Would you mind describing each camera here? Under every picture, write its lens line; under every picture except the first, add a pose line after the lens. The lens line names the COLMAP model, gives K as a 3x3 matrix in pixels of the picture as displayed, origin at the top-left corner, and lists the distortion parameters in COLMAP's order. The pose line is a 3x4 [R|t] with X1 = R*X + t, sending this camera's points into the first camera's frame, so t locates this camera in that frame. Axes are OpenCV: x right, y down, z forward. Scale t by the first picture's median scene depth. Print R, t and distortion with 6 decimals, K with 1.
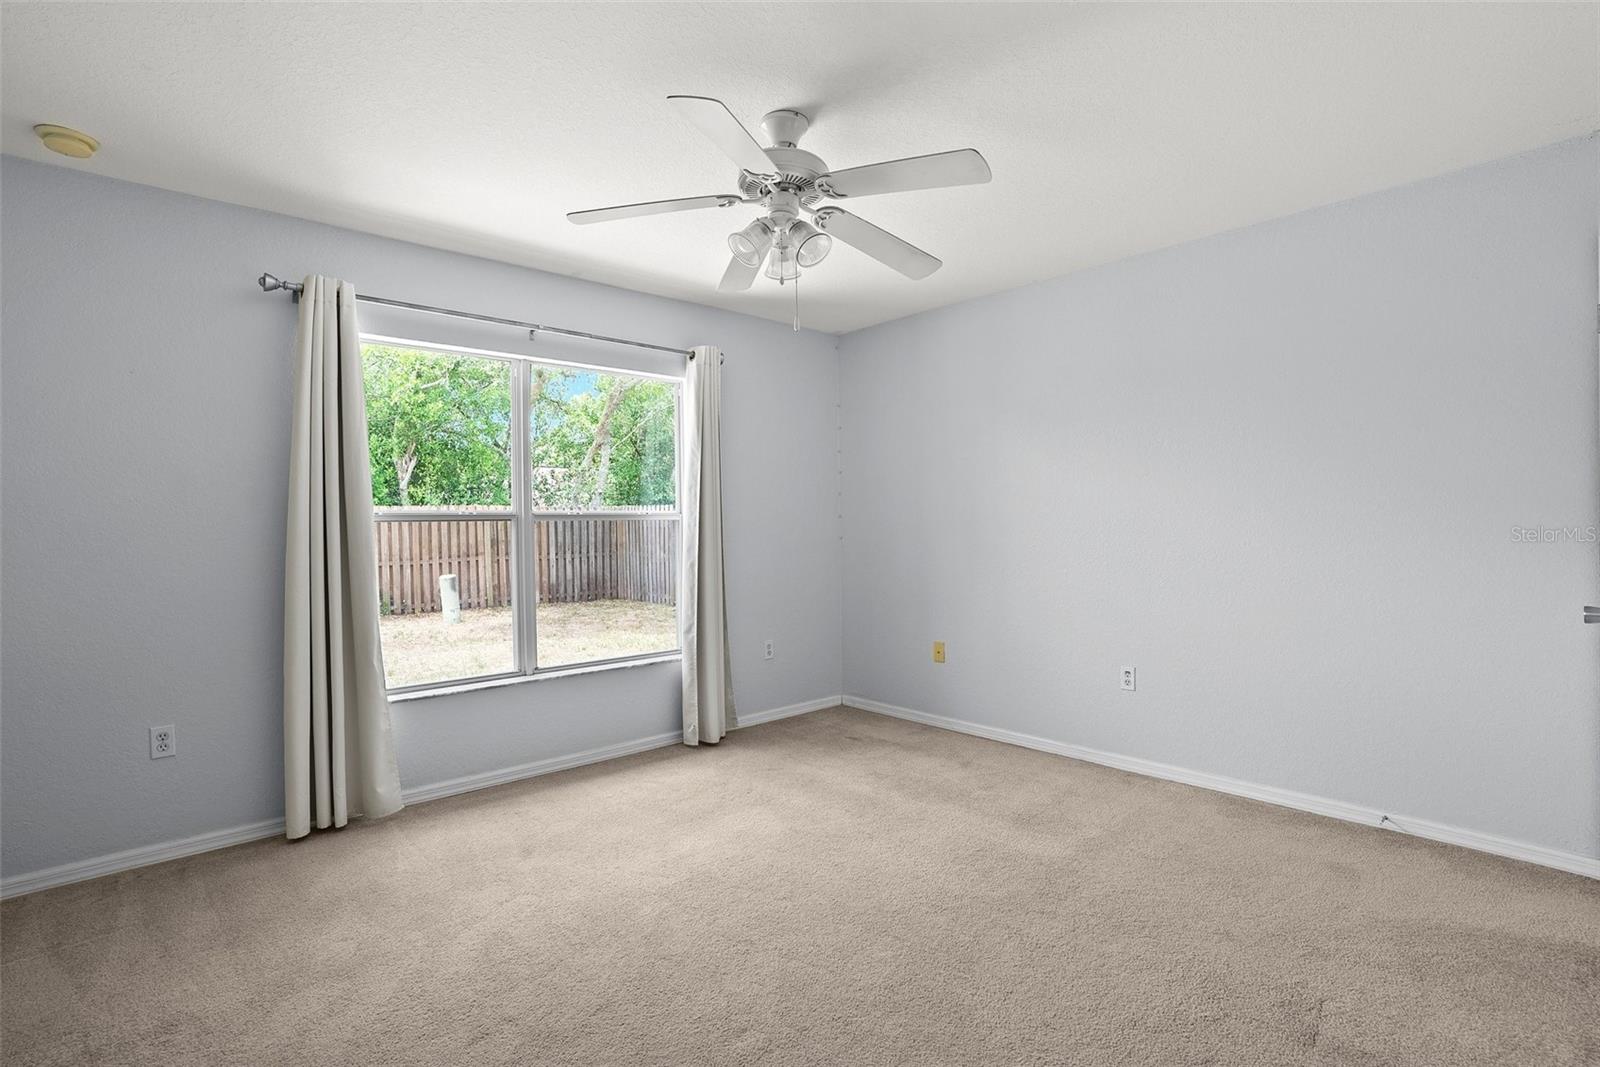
lens RADIAL K [[733.6, 0, 798.4], [0, 733.6, 533.2], [0, 0, 1]] dist [-0.021891, 0.010216]
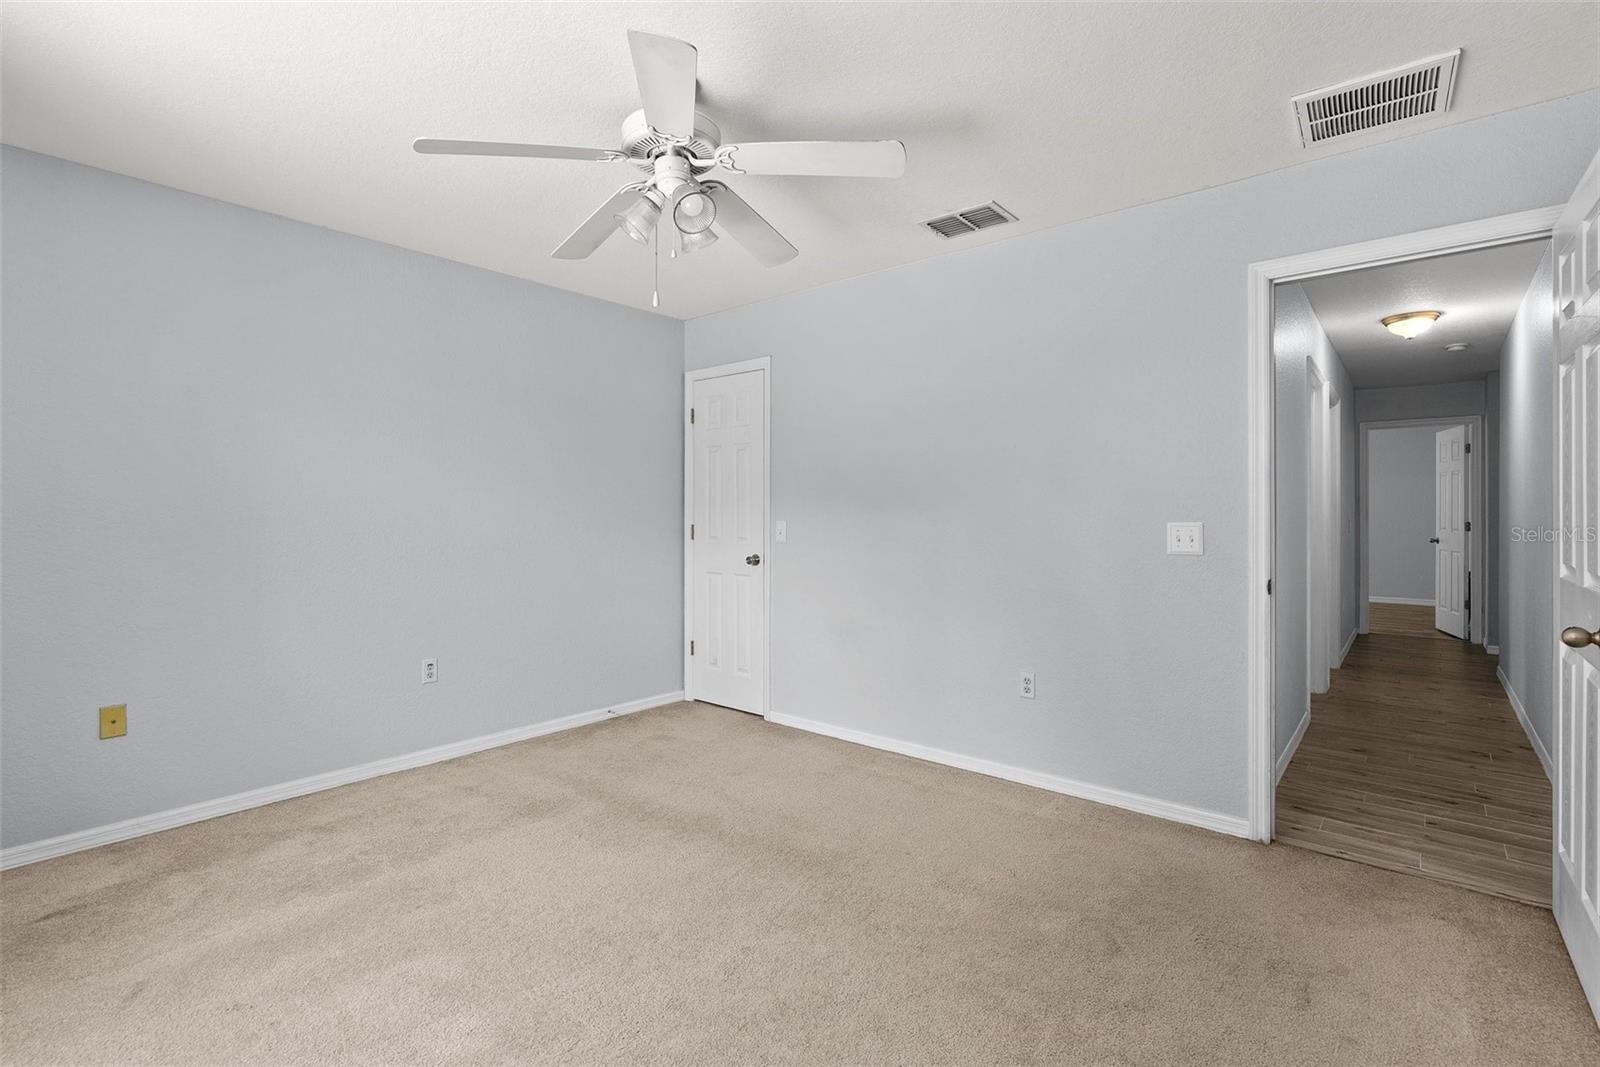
lens RADIAL K [[733.6, 0, 799.3], [0, 733.6, 518.9], [0, 0, 1]] dist [-0.021891, 0.010216]
pose [[-0.094714, -0.000249, 0.995505, -0.585041], [0.010950, 0.999939, 0.001292, -0.006210], [-0.995444, 0.011023, -0.094705, 0.577556]]
